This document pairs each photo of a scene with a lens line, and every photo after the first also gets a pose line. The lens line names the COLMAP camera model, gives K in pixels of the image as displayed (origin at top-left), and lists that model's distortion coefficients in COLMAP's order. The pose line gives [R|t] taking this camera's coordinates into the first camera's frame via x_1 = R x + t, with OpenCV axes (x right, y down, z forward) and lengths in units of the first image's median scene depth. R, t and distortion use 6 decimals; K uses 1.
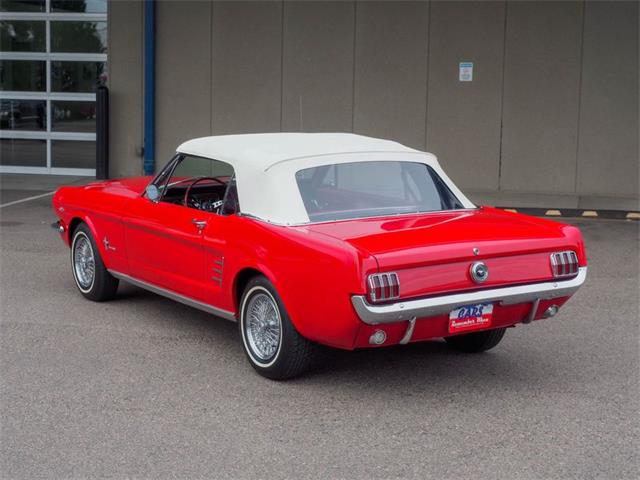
lens RADIAL K [[1330.7, 0, 306.4], [0, 1330.7, 240.2], [0, 0, 1]] dist [0.012621, 0.050044]
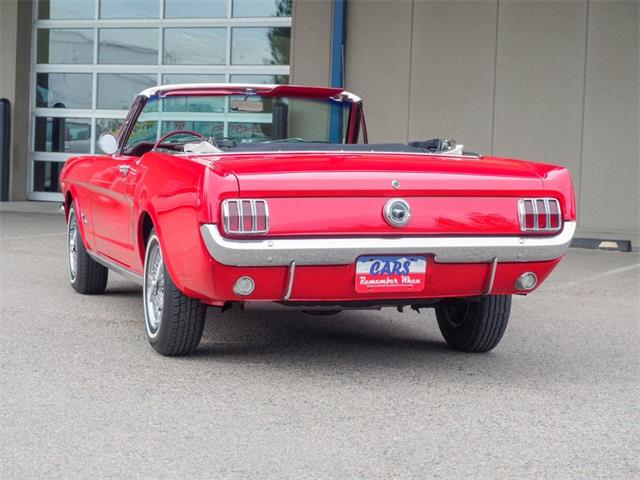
lens RADIAL K [[1596.5, 0, 320.0], [0, 1596.5, 240.0], [0, 0, 1]] dist [-0.062998, -0.343971]
pose [[0.964692, 0.028658, -0.261818, 0.308426], [-0.050735, 0.995665, -0.077956, 0.106731], [0.258449, 0.088486, 0.961964, 0.121948]]
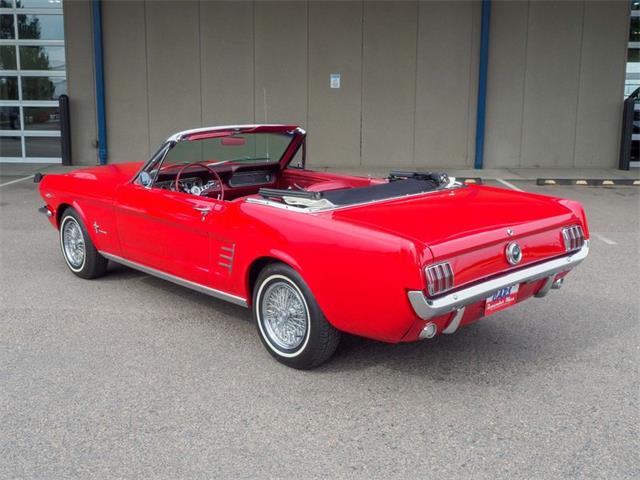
lens RADIAL K [[765.0, 0, 320.0], [0, 765.0, 240.0], [0, 0, 1]] dist [0.017996, -0.025871]
pose [[0.982635, -0.044920, 0.180031, -0.106295], [0.034096, 0.997445, 0.062773, -0.024949], [-0.182390, -0.055545, 0.981656, 0.452167]]
